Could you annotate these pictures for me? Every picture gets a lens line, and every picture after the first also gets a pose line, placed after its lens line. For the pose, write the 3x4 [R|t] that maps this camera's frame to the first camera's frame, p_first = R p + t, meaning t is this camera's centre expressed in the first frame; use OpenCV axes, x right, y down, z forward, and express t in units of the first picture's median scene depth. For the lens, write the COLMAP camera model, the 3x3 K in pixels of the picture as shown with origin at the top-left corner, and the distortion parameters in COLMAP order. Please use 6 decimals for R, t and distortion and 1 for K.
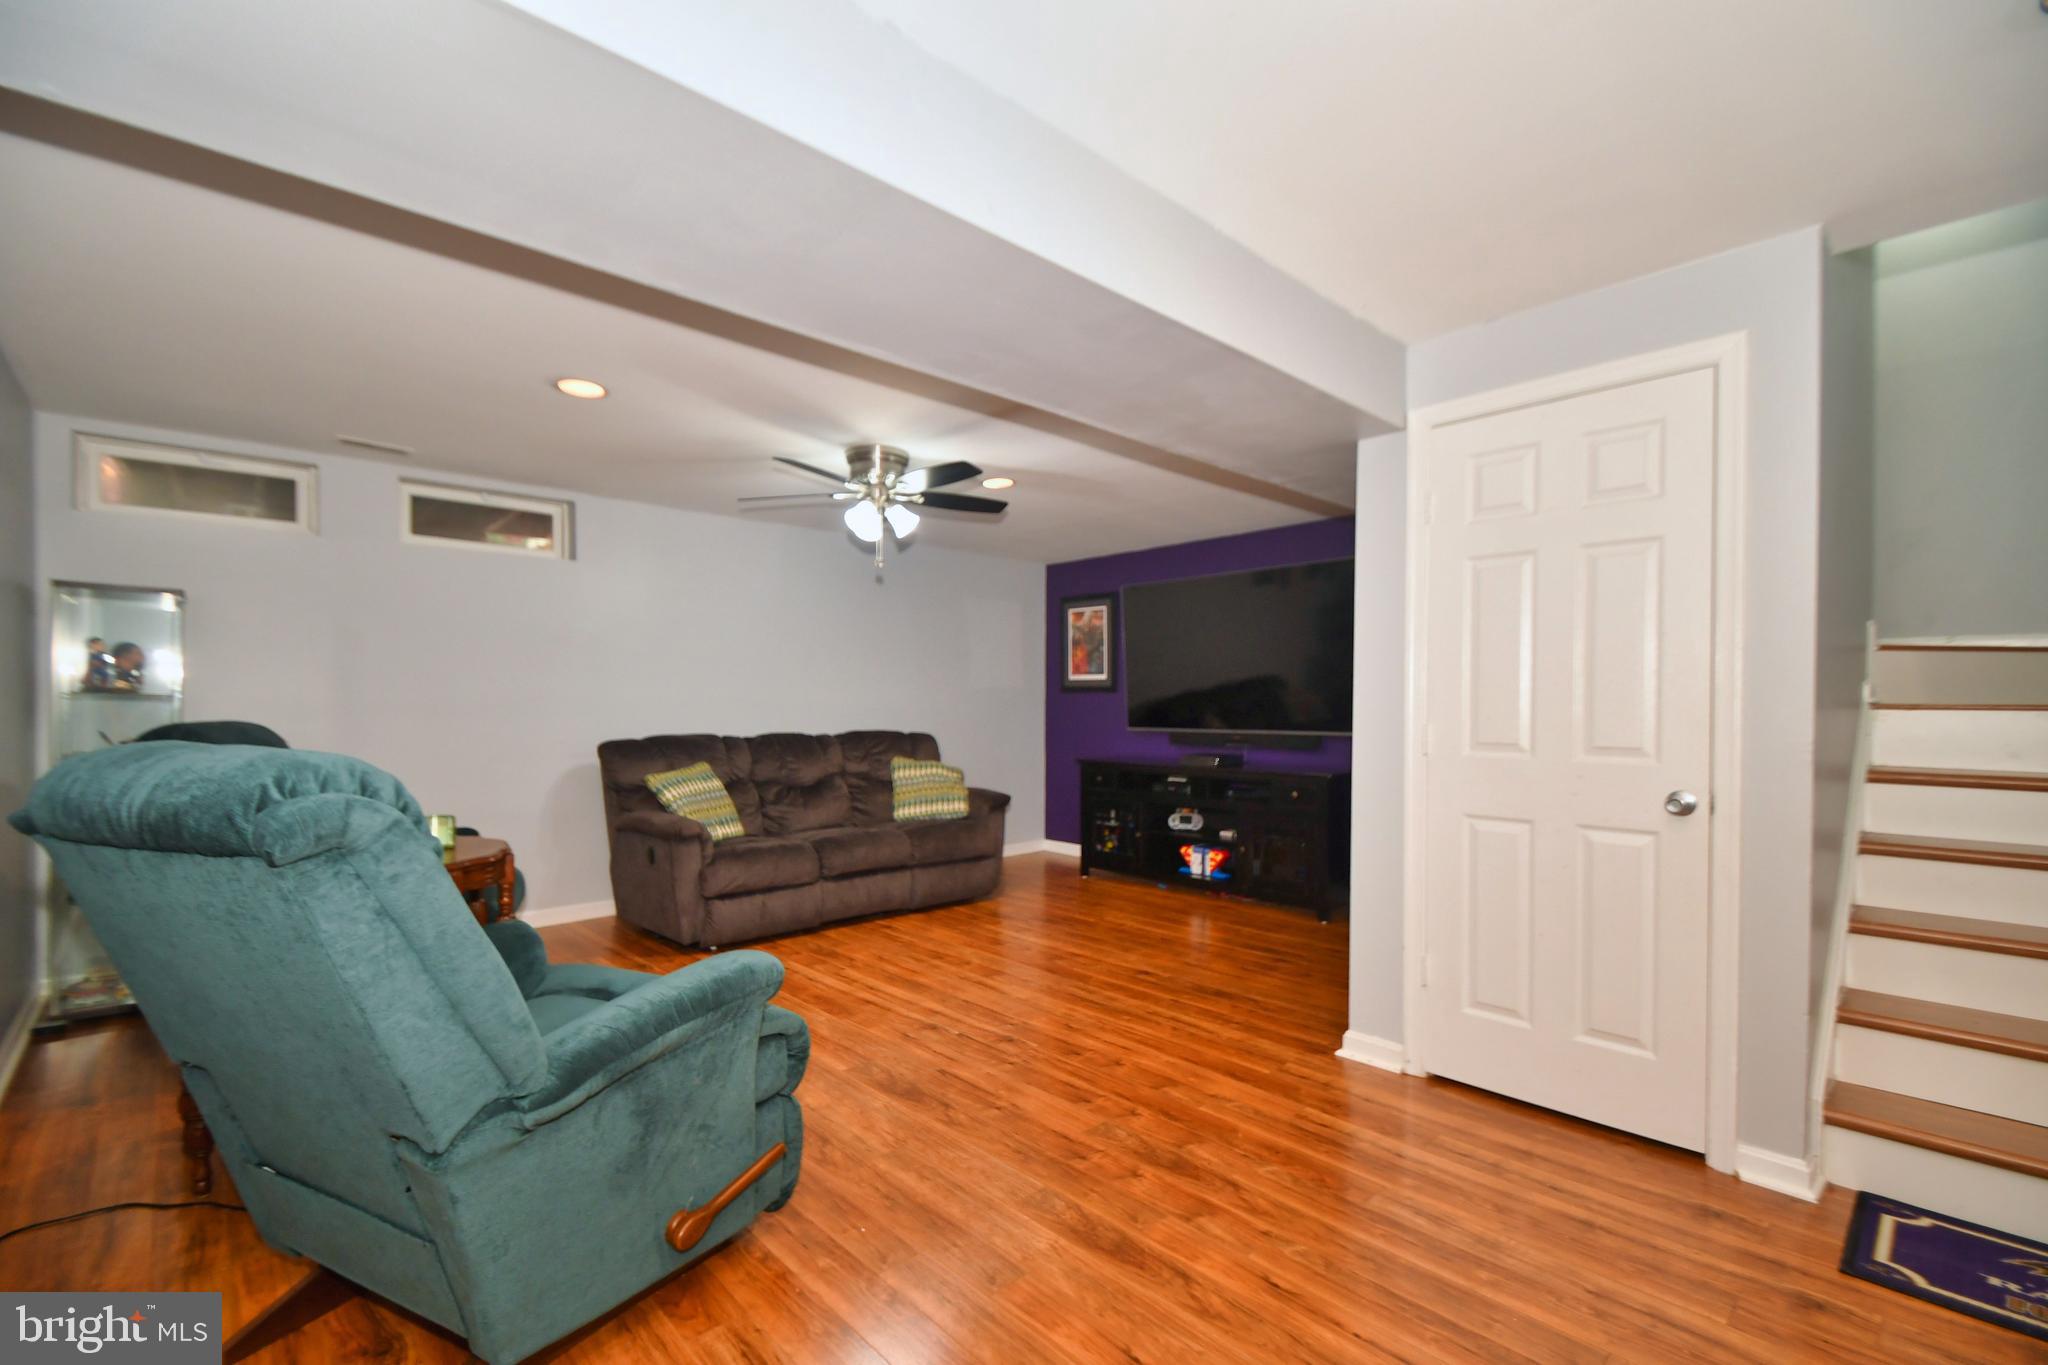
lens RADIAL K [[909.3, 0, 1007.3], [0, 909.3, 710.7], [0, 0, 1]] dist [0.035568, -0.019974]
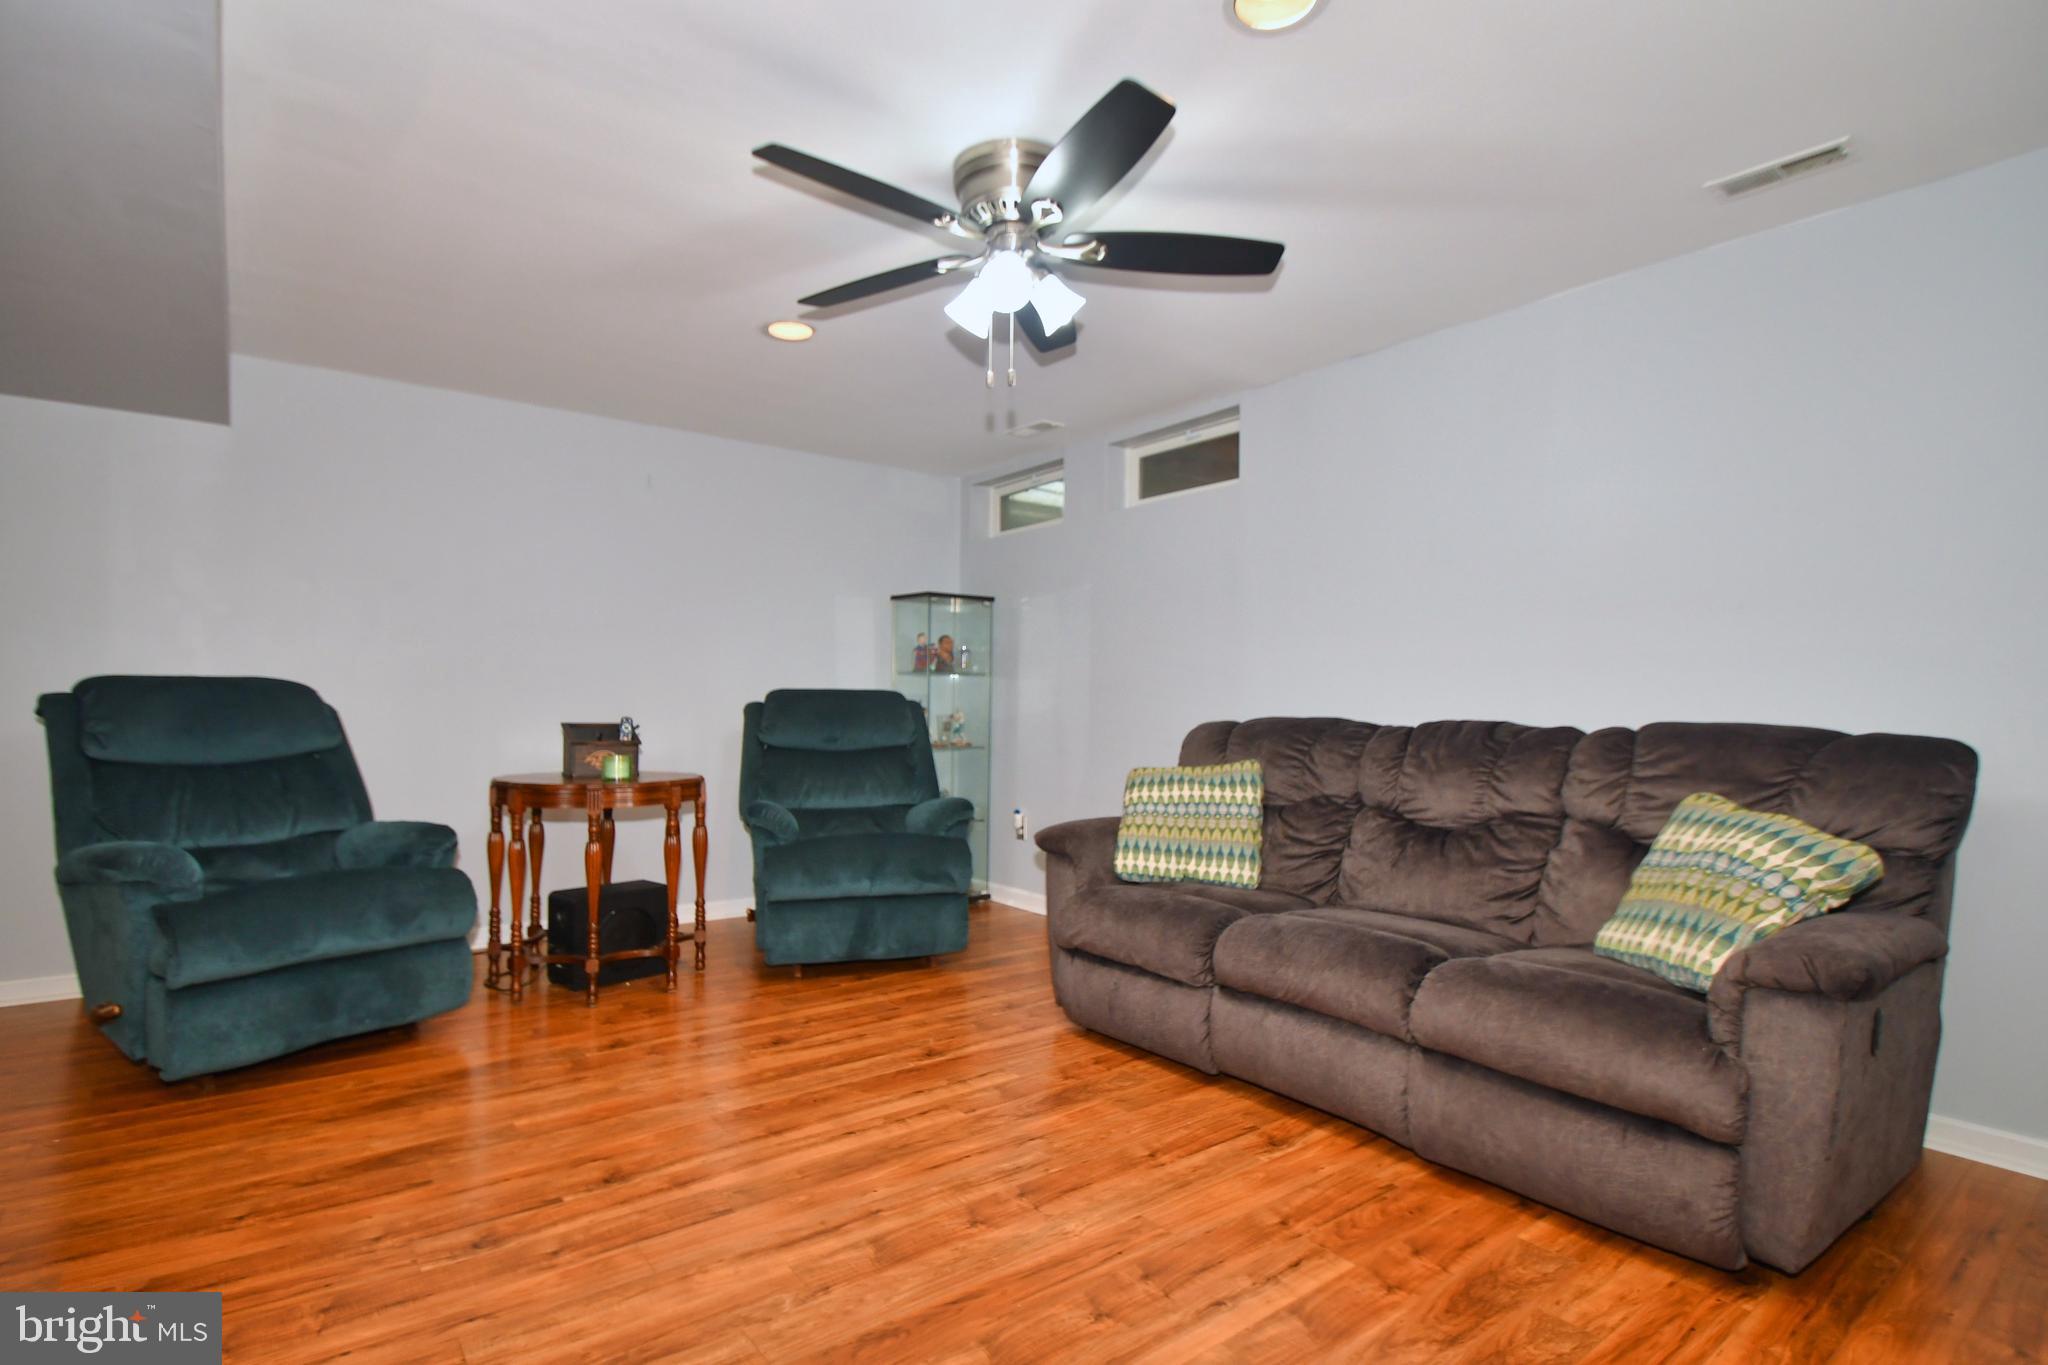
lens RADIAL K [[1027.9, 0, 1024.0], [0, 1027.9, 682.5], [0, 0, 1]] dist [-0.033607, -0.000221]
pose [[-0.070903, -0.042208, -0.996590, 0.422958], [-0.042892, 0.998309, -0.039229, 0.046126], [0.996561, 0.039964, -0.072594, 1.024813]]
